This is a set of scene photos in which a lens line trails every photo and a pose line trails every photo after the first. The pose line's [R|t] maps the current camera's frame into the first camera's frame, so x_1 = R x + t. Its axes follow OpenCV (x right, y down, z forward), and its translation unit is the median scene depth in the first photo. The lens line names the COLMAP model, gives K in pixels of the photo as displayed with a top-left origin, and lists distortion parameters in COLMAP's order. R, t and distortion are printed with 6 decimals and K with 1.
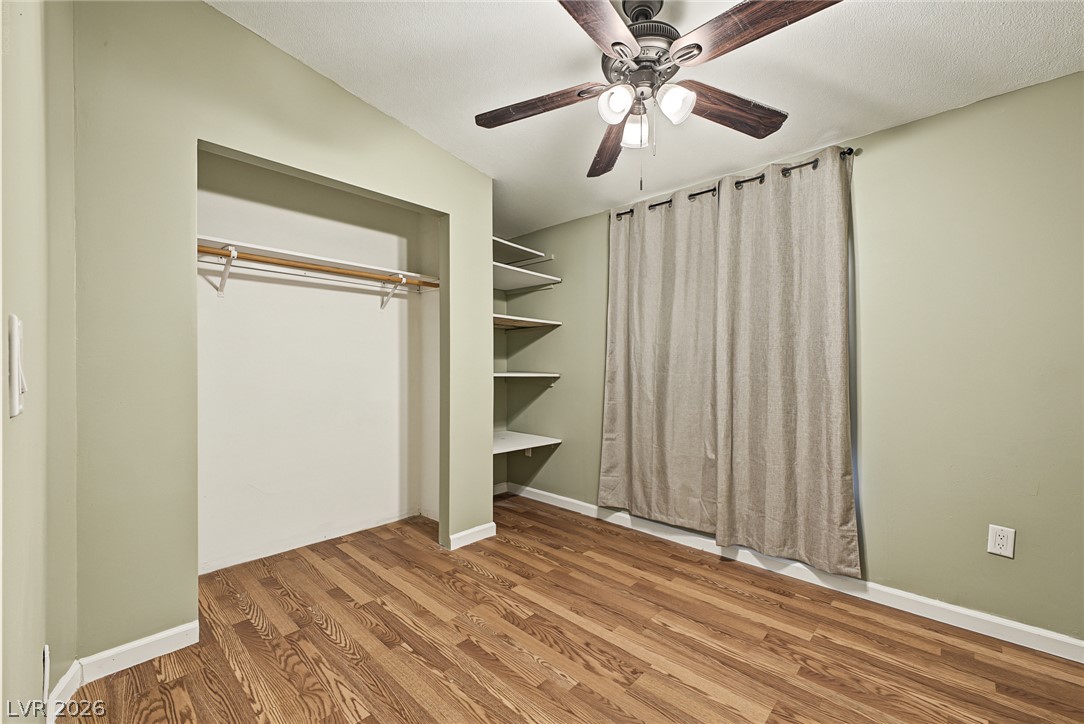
lens RADIAL K [[428.9, 0, 542.0], [0, 428.9, 362.0], [0, 0, 1]] dist [0.010879, -0.000477]
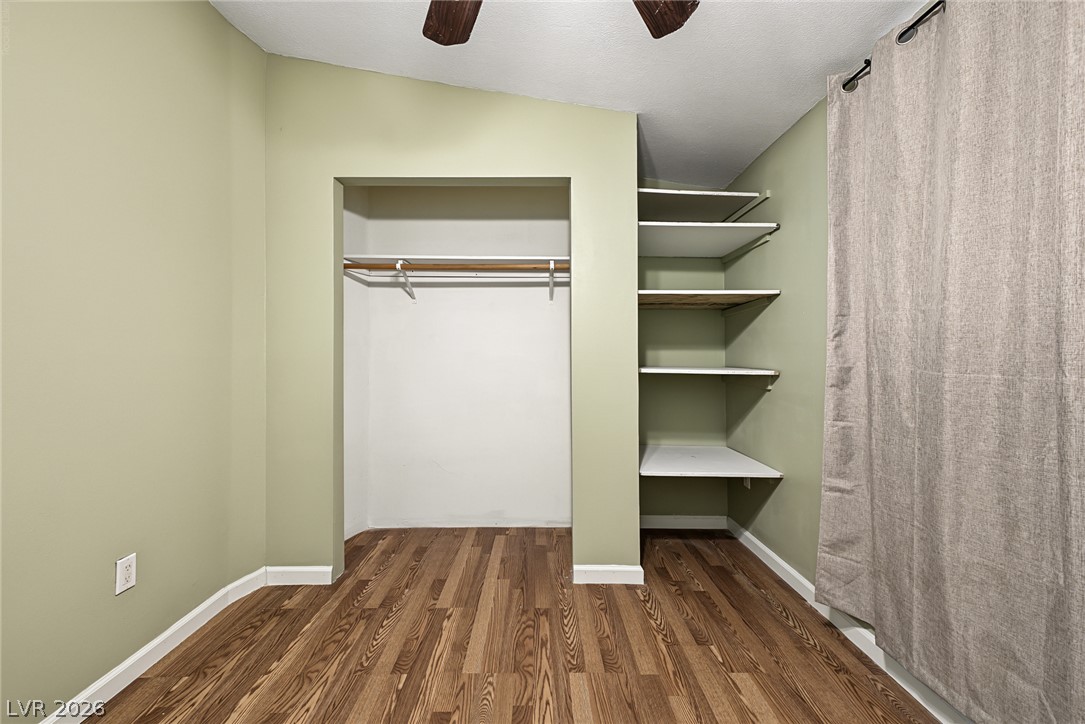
lens RADIAL K [[420.6, 0, 537.6], [0, 420.6, 357.1], [0, 0, 1]] dist [0.026321, -0.010708]
pose [[0.697951, -0.009430, -0.716083, 0.319581], [0.010688, 0.999939, -0.002750, 0.005997], [0.716065, -0.005734, 0.698010, 0.379753]]
